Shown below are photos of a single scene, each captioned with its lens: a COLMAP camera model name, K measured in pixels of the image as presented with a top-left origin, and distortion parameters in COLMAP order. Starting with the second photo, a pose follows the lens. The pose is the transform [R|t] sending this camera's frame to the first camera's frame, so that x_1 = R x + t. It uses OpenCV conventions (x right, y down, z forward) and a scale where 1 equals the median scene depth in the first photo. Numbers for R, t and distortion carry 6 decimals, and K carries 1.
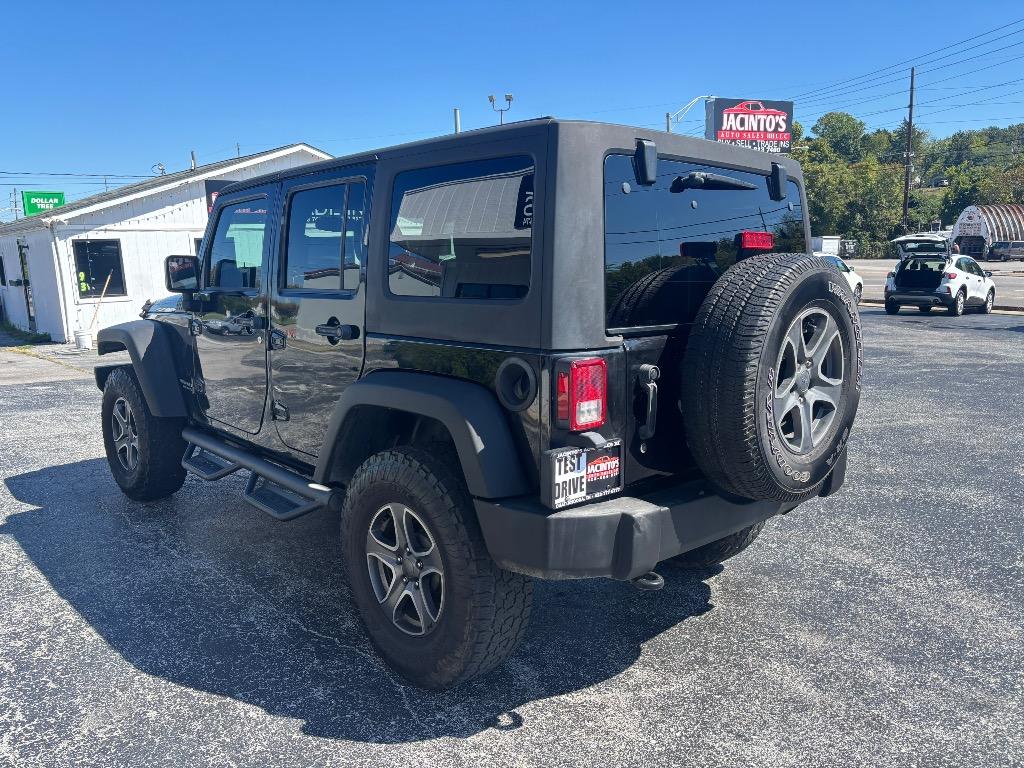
lens RADIAL K [[776.6, 0, 505.4], [0, 776.6, 381.8], [0, 0, 1]] dist [0.049097, -0.058061]
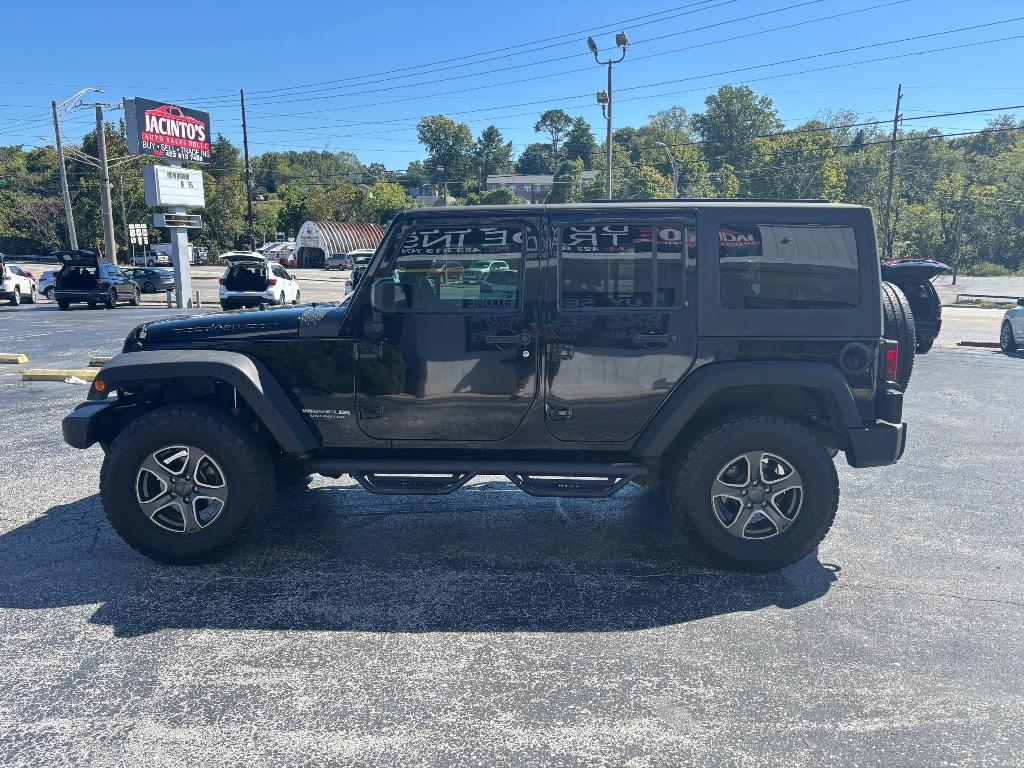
lens RADIAL K [[776.6, 0, 504.1], [0, 776.6, 387.4], [0, 0, 1]] dist [0.049097, -0.058061]
pose [[0.689440, -0.101482, 0.717199, -0.193087], [0.101669, 0.993893, 0.042900, -0.009435], [-0.717173, 0.043340, 0.695547, 0.040864]]
